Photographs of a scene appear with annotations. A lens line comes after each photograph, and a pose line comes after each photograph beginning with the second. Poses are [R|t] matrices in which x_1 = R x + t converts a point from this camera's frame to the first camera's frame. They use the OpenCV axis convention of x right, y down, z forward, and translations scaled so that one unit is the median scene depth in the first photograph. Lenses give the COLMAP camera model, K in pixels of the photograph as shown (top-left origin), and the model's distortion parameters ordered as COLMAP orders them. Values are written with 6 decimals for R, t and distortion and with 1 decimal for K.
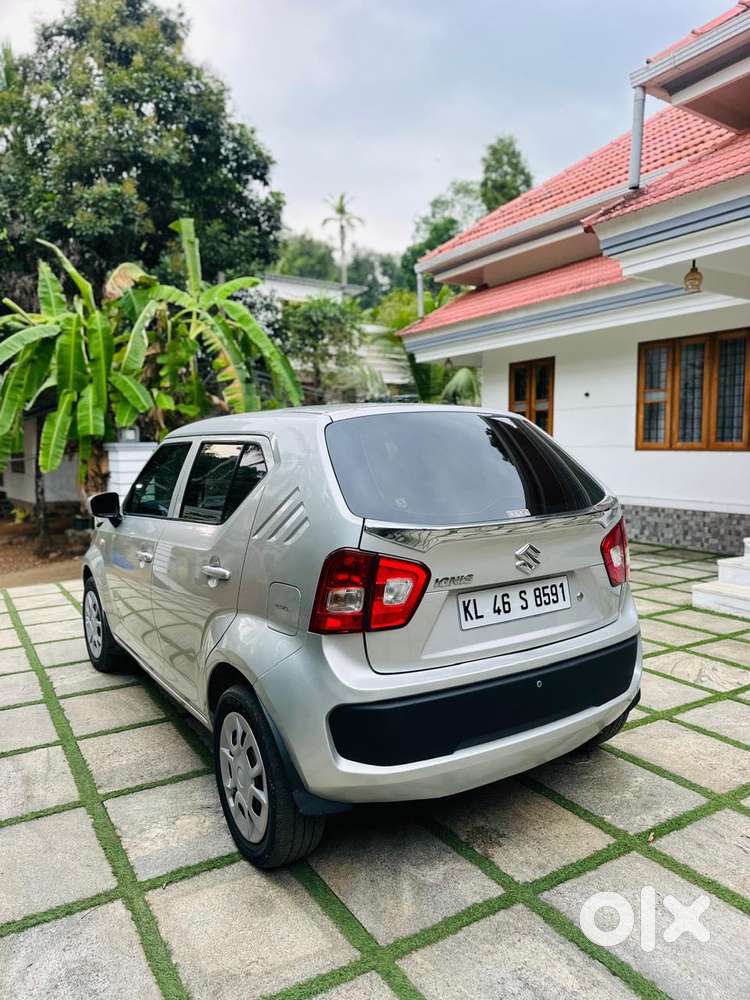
lens RADIAL K [[697.3, 0, 378.2], [0, 697.3, 505.6], [0, 0, 1]] dist [0.021830, -0.033908]
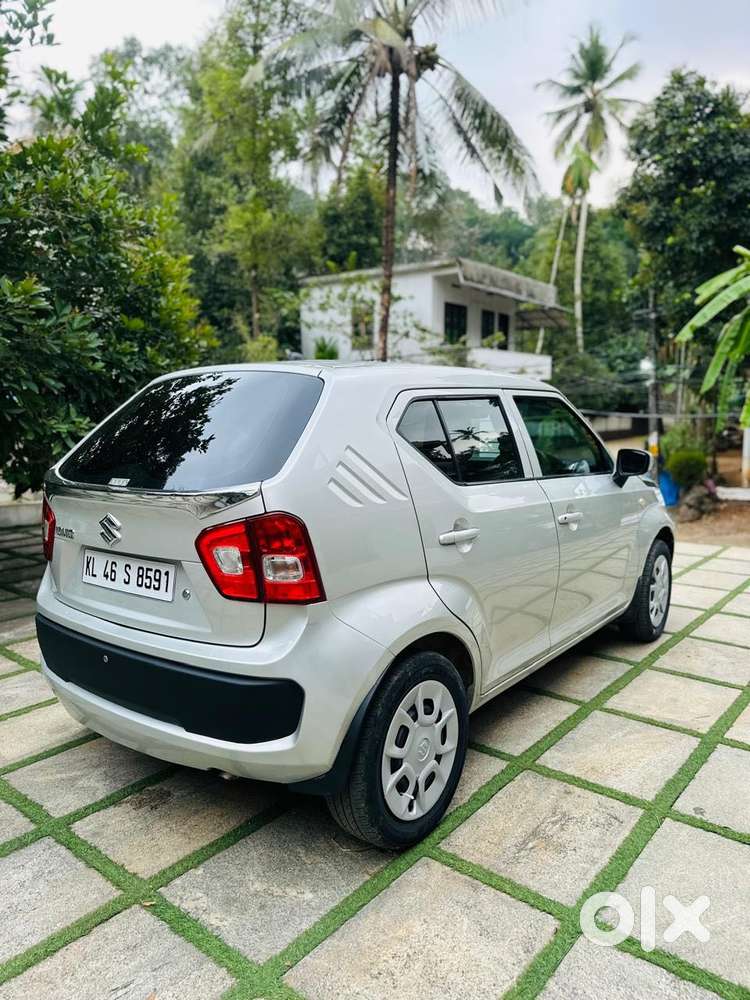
lens RADIAL K [[697.3, 0, 369.5], [0, 697.3, 508.0], [0, 0, 1]] dist [0.021830, -0.033908]
pose [[0.333152, 0.137944, -0.932728, 0.951957], [-0.072783, 0.990051, 0.120425, -0.074275], [0.940060, 0.027766, 0.339878, 0.781550]]
